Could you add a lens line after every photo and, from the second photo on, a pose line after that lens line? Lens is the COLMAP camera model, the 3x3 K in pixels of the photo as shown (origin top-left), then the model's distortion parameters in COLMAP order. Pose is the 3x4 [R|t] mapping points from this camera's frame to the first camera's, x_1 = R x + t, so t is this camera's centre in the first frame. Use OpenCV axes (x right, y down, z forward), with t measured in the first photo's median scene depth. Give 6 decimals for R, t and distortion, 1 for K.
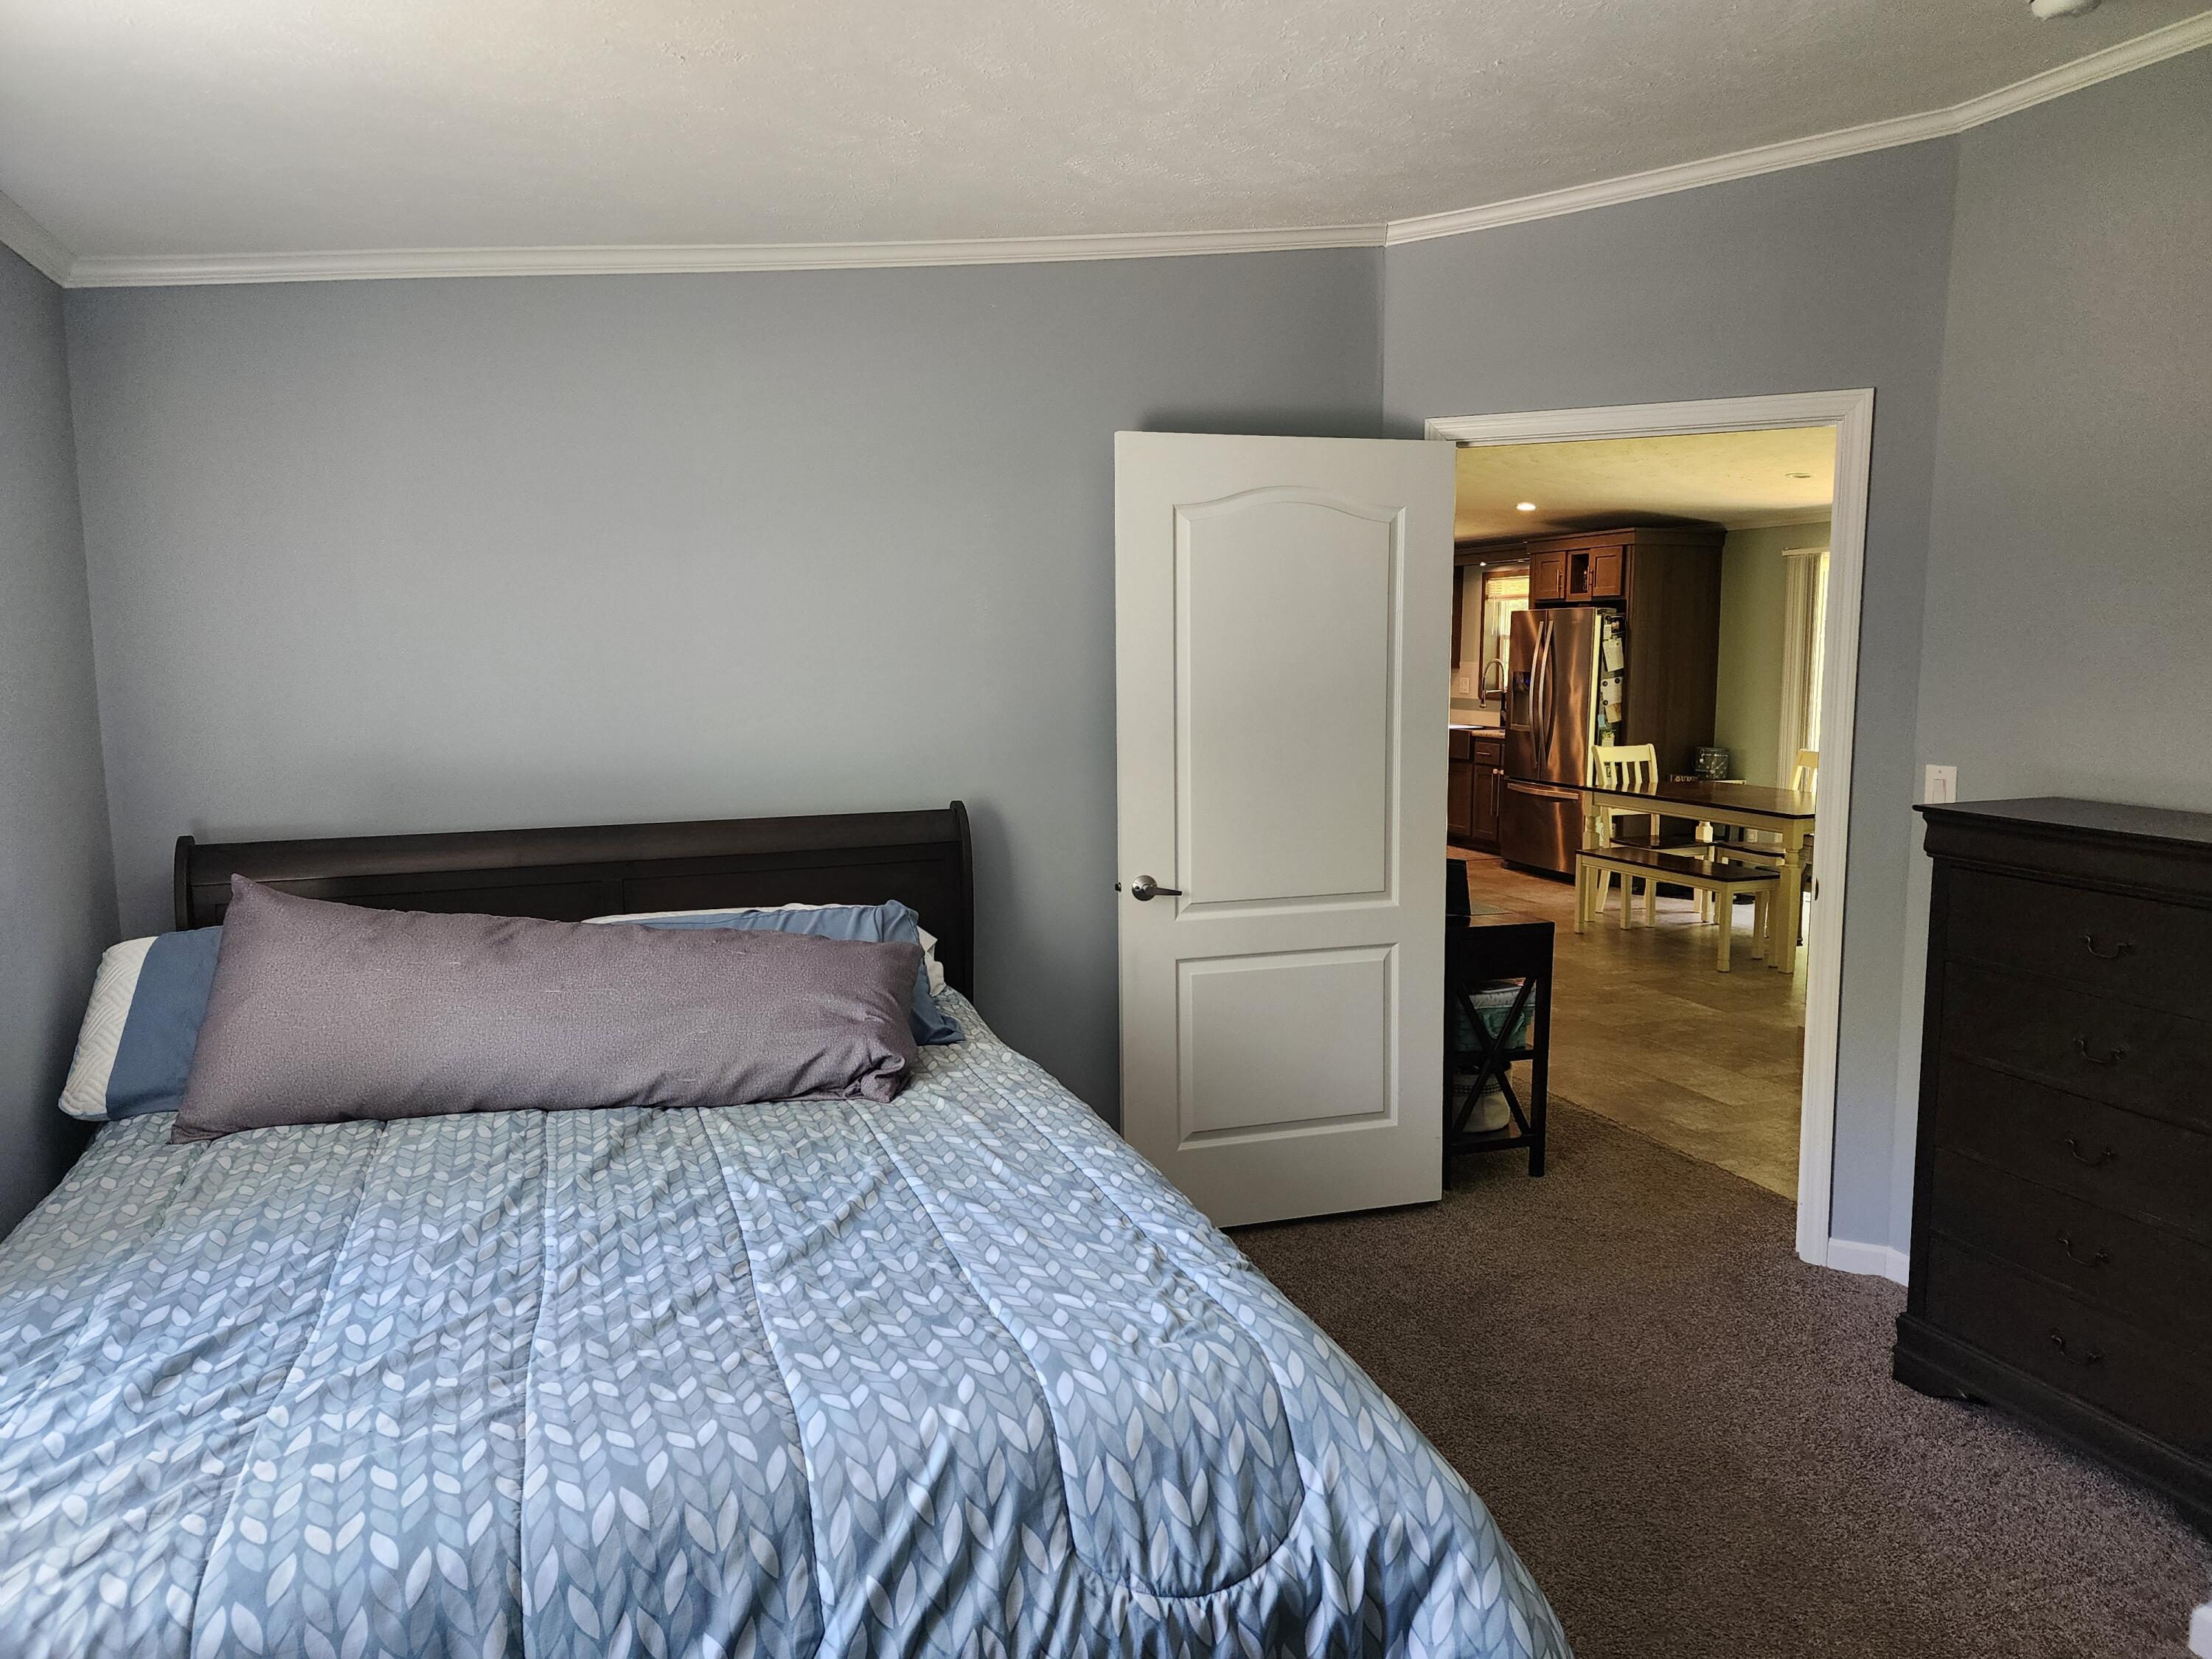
lens RADIAL K [[1472.4, 0, 1095.1], [0, 1472.4, 833.5], [0, 0, 1]] dist [0.106588, -0.104529]
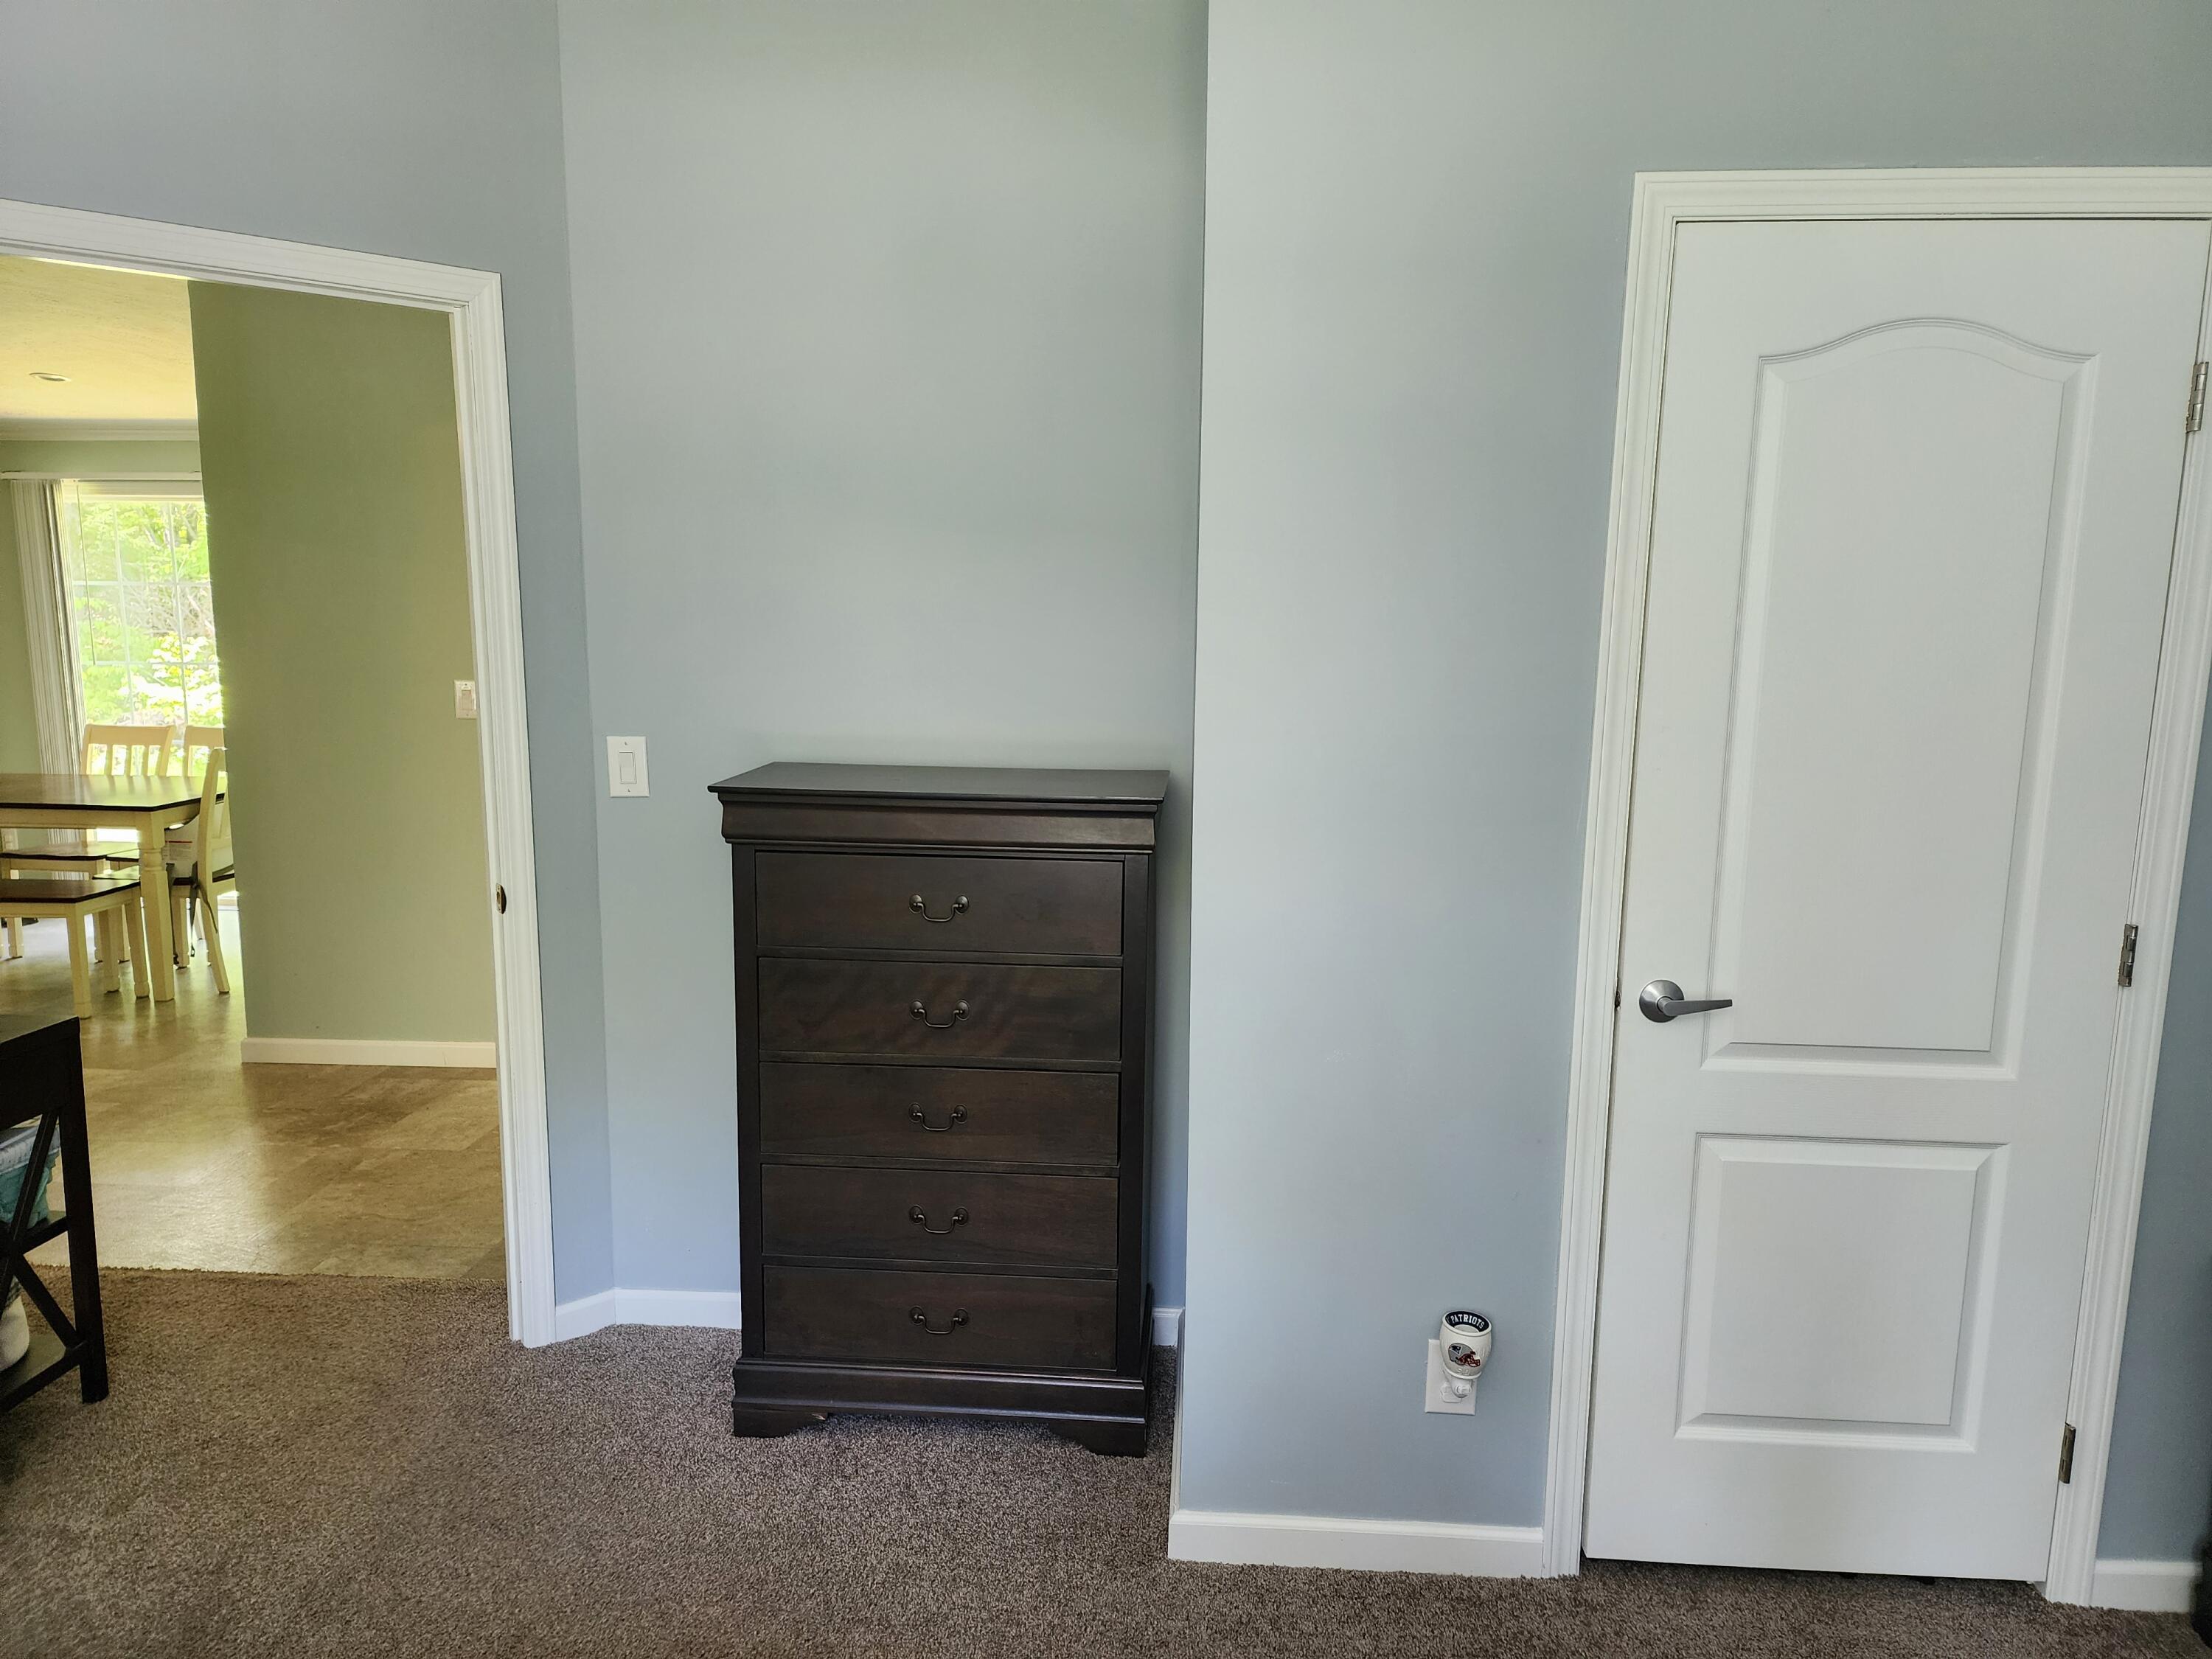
lens RADIAL K [[1481.9, 0, 1107.7], [0, 1481.9, 820.3], [0, 0, 1]] dist [0.088783, -0.079924]
pose [[0.410333, -0.121630, 0.903788, -0.043724], [0.104975, 0.990777, 0.085676, -0.015737], [-0.905873, 0.059719, 0.419317, 0.141747]]
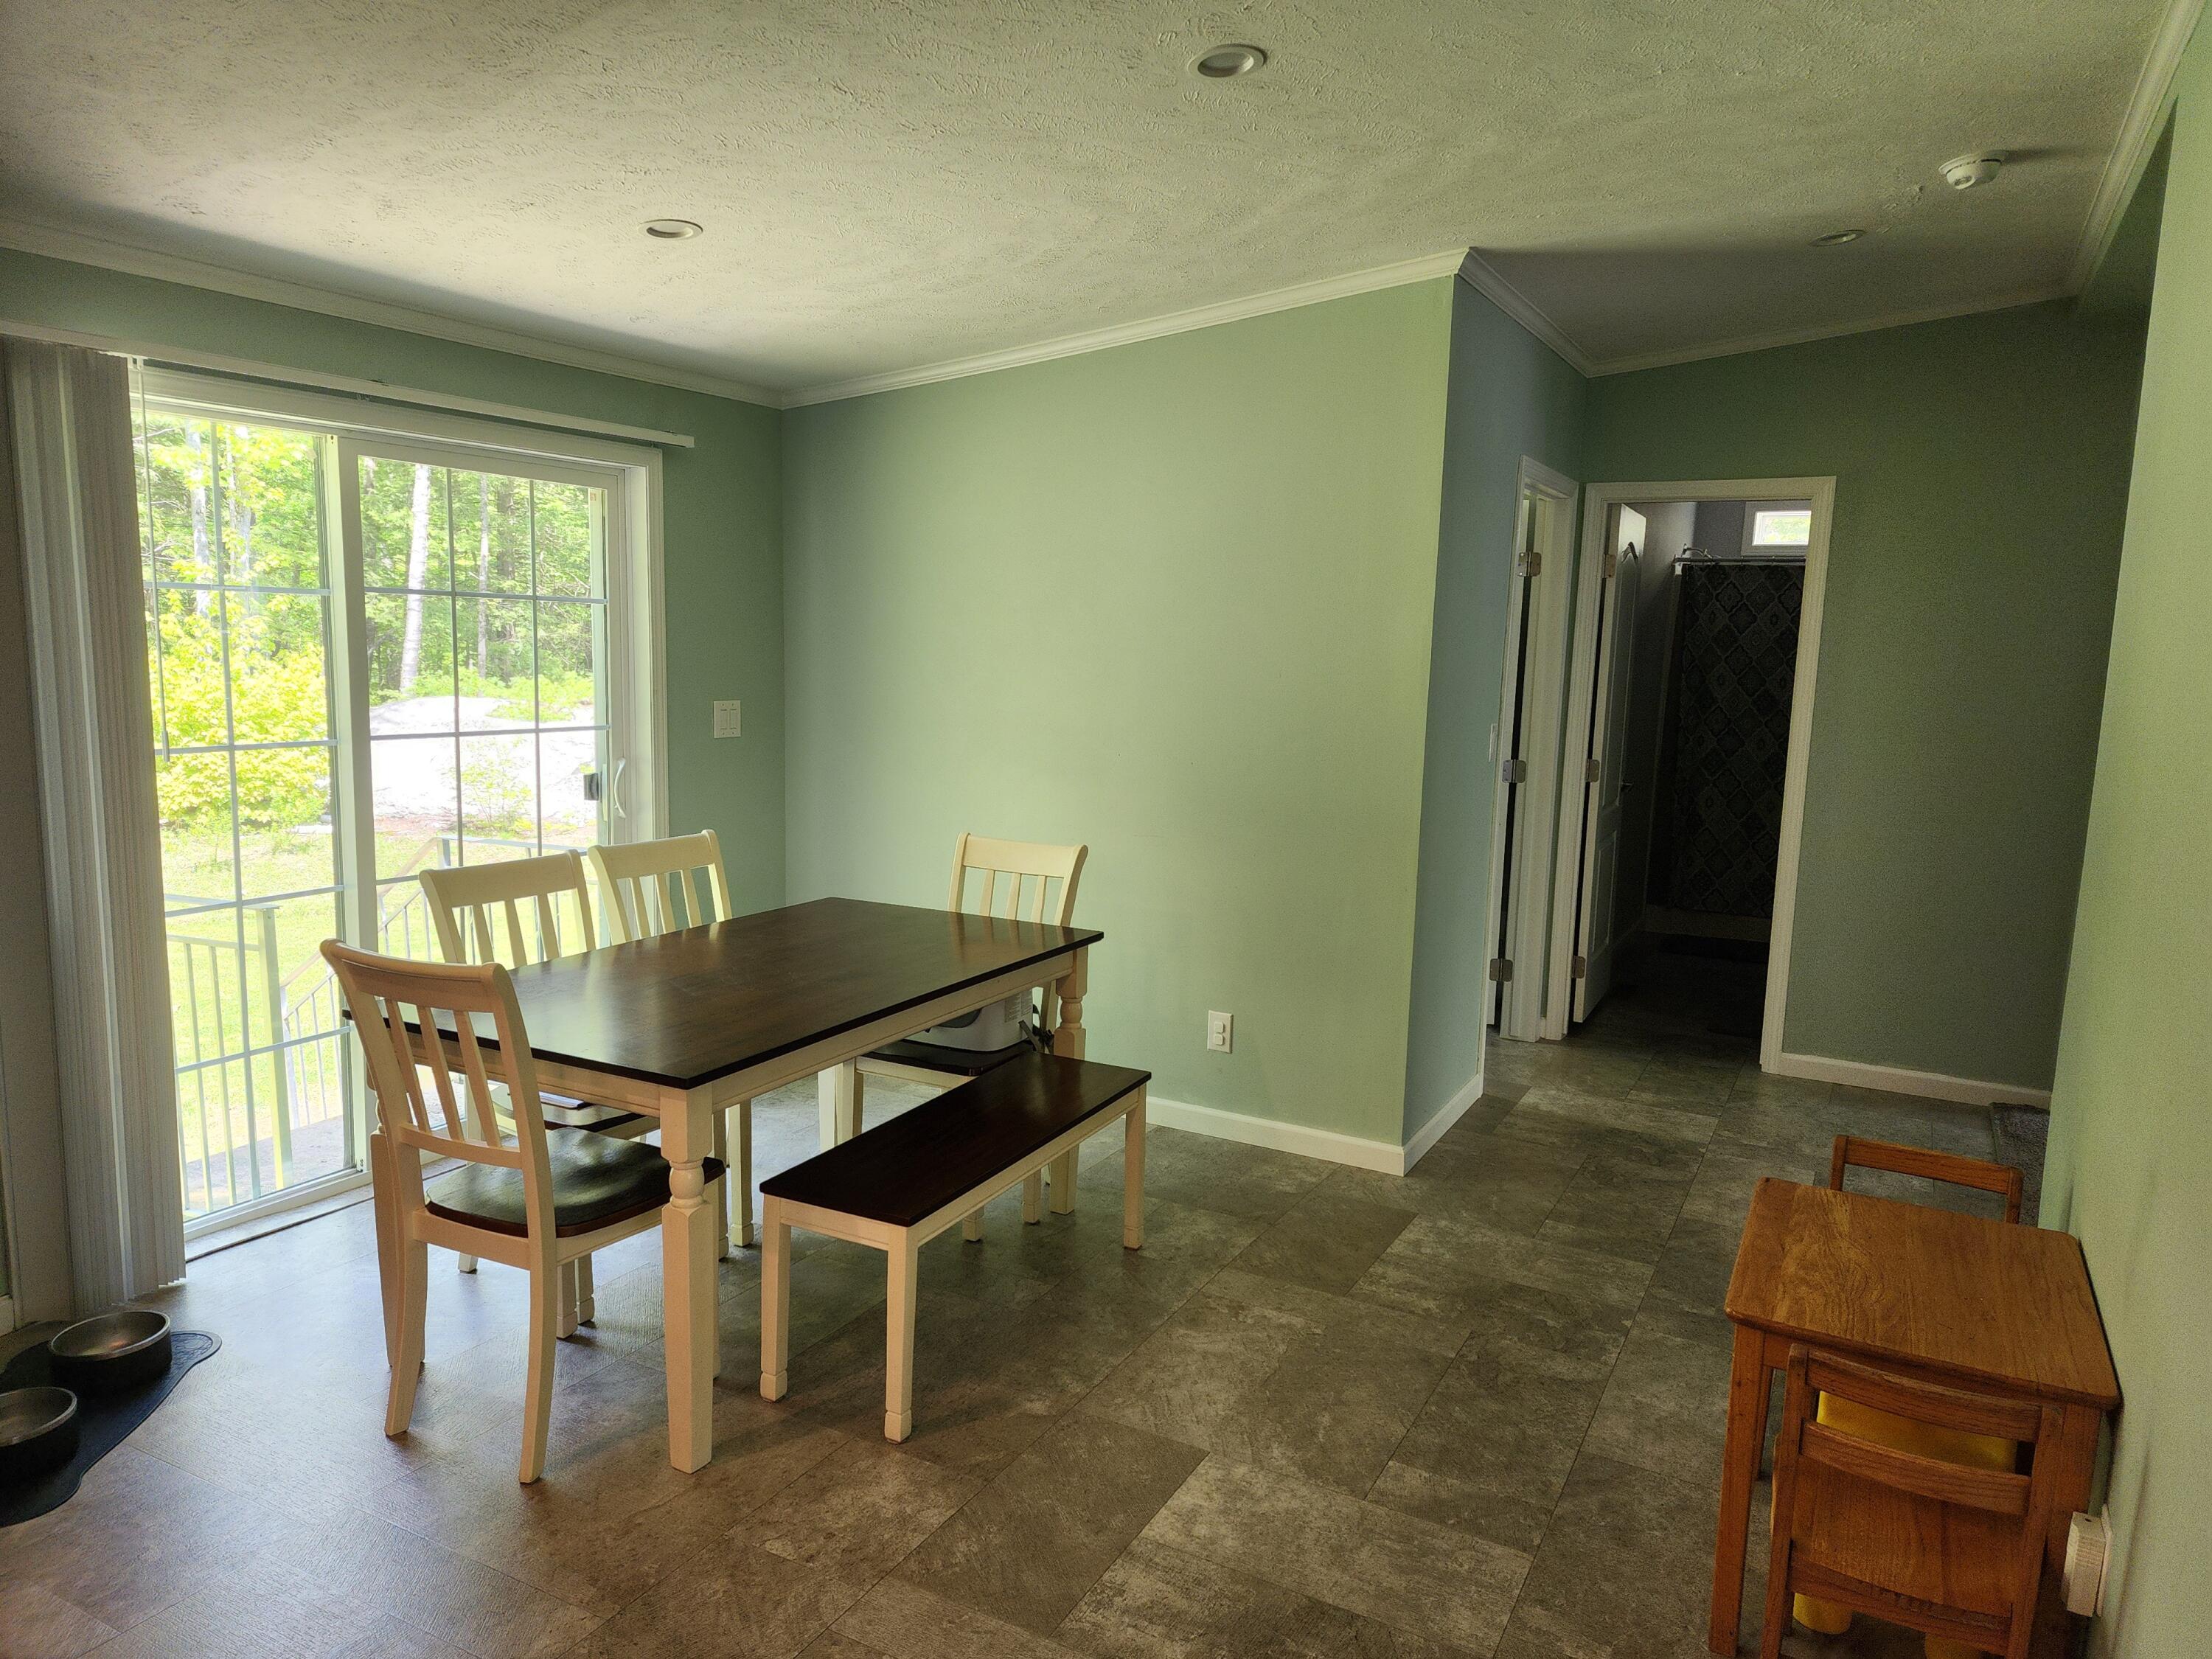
lens RADIAL K [[1483.3, 0, 1113.3], [0, 1483.3, 832.5], [0, 0, 1]] dist [0.091736, -0.088519]
pose [[-0.661245, -0.115398, 0.741241, 0.034782], [0.071302, 0.973956, 0.215235, -0.127122], [-0.746774, 0.195175, -0.635795, 0.998192]]
